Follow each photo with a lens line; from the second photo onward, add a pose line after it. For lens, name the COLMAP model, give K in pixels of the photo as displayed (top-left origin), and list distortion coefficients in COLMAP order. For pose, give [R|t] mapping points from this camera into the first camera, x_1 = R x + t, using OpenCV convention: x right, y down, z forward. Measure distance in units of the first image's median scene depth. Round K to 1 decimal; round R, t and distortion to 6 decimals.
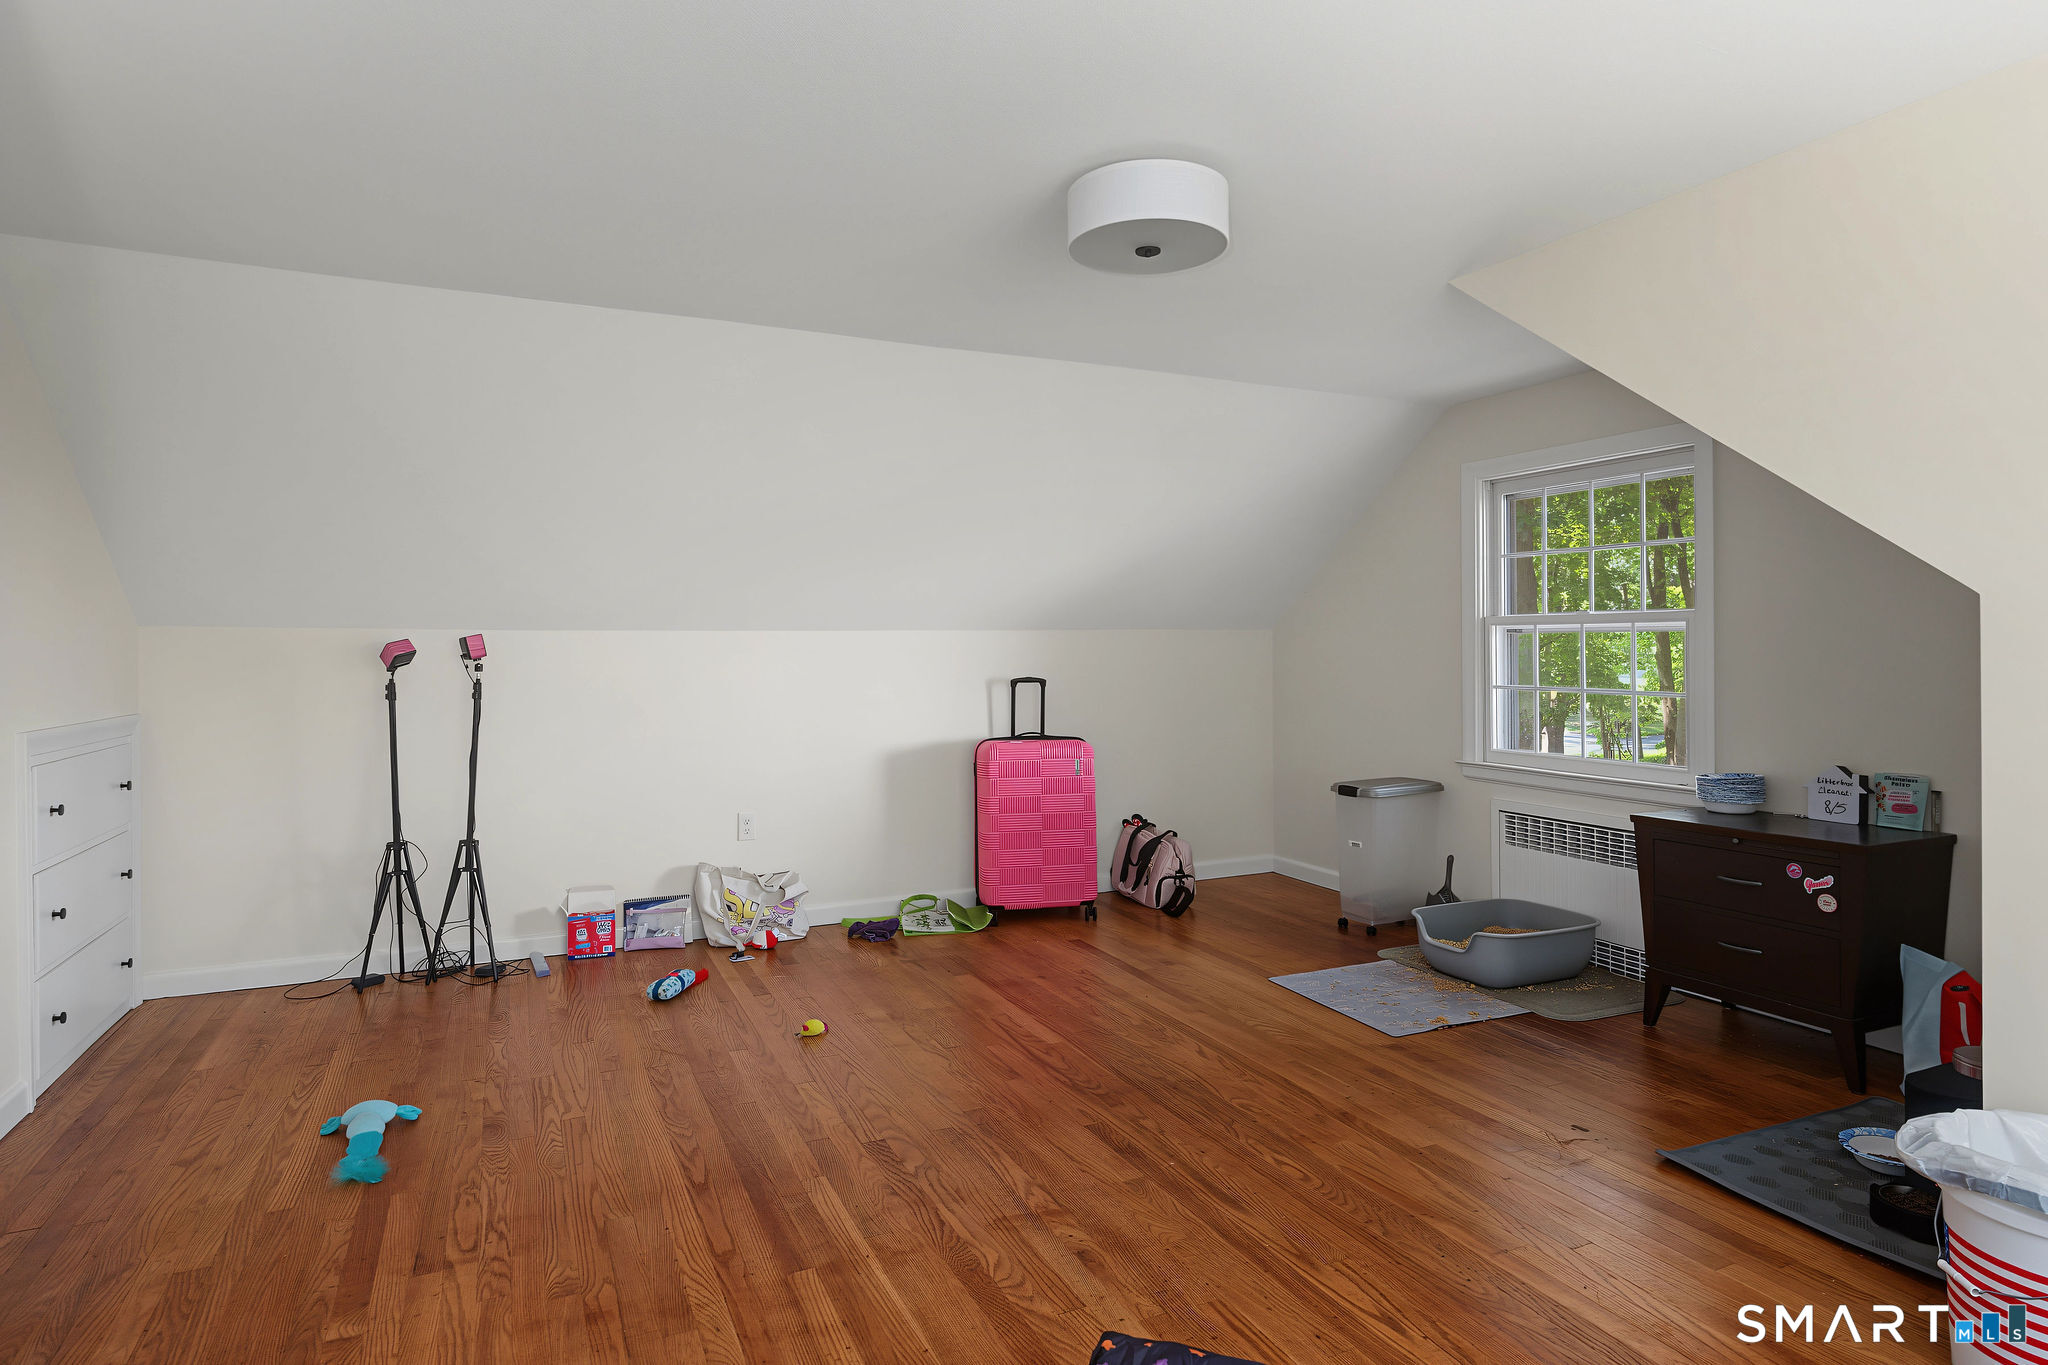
lens RADIAL K [[1125.5, 0, 1023.0], [0, 1125.5, 675.7], [0, 0, 1]] dist [-0.002398, 0.001243]
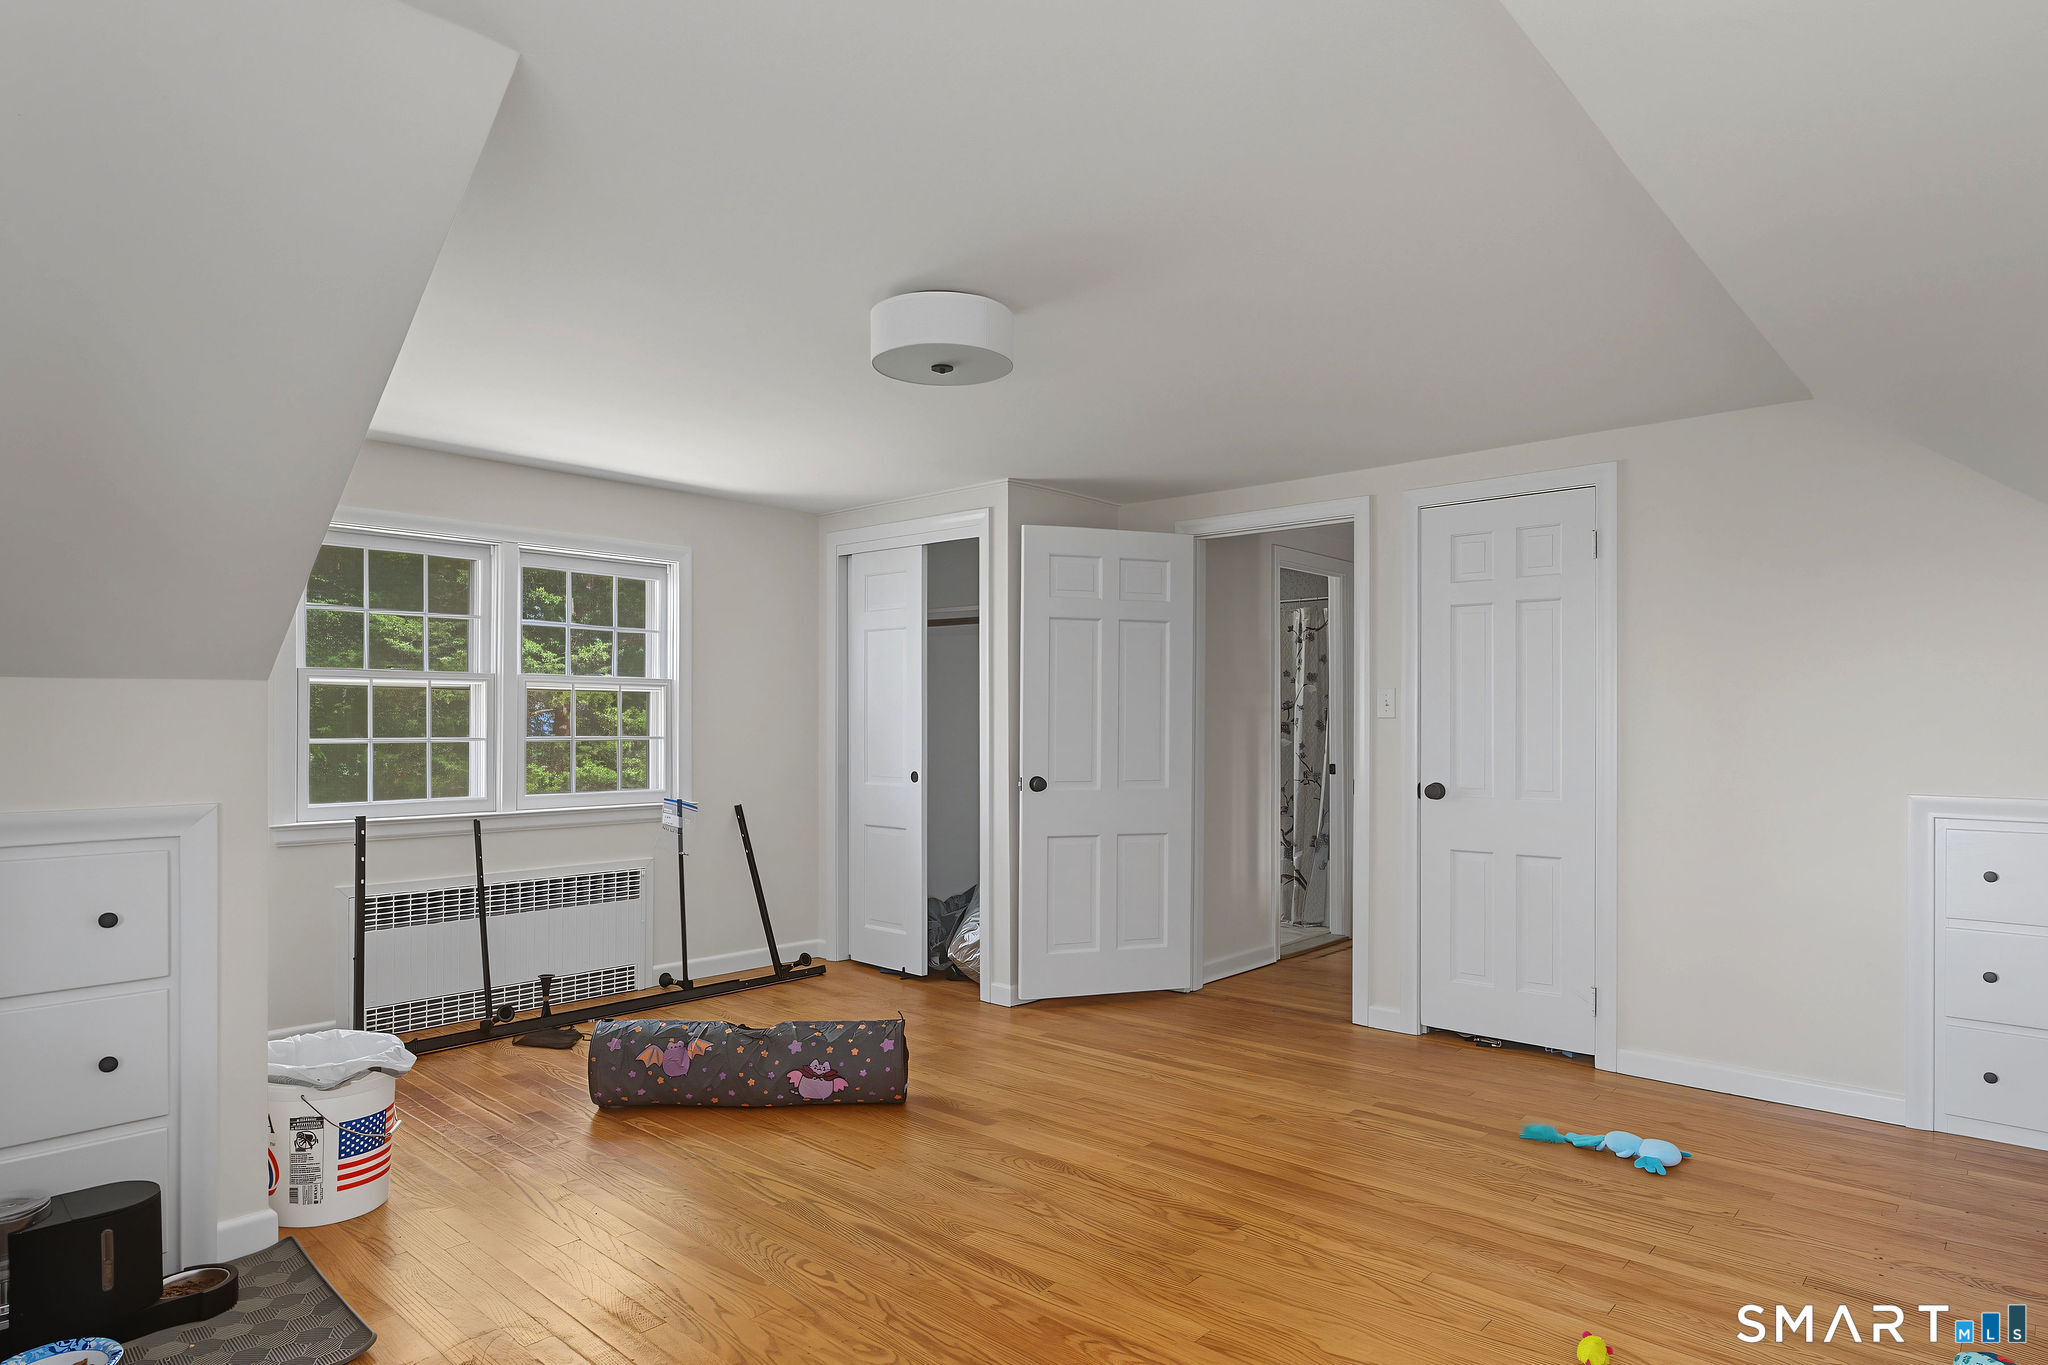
lens RADIAL K [[1125.5, 0, 1026.2], [0, 1125.5, 696.0], [0, 0, 1]] dist [-0.002398, 0.001243]
pose [[-0.919928, -0.004827, -0.392057, 0.434411], [-0.006371, 0.999976, 0.002637, -0.051542], [0.392035, 0.004924, -0.919937, 1.873344]]
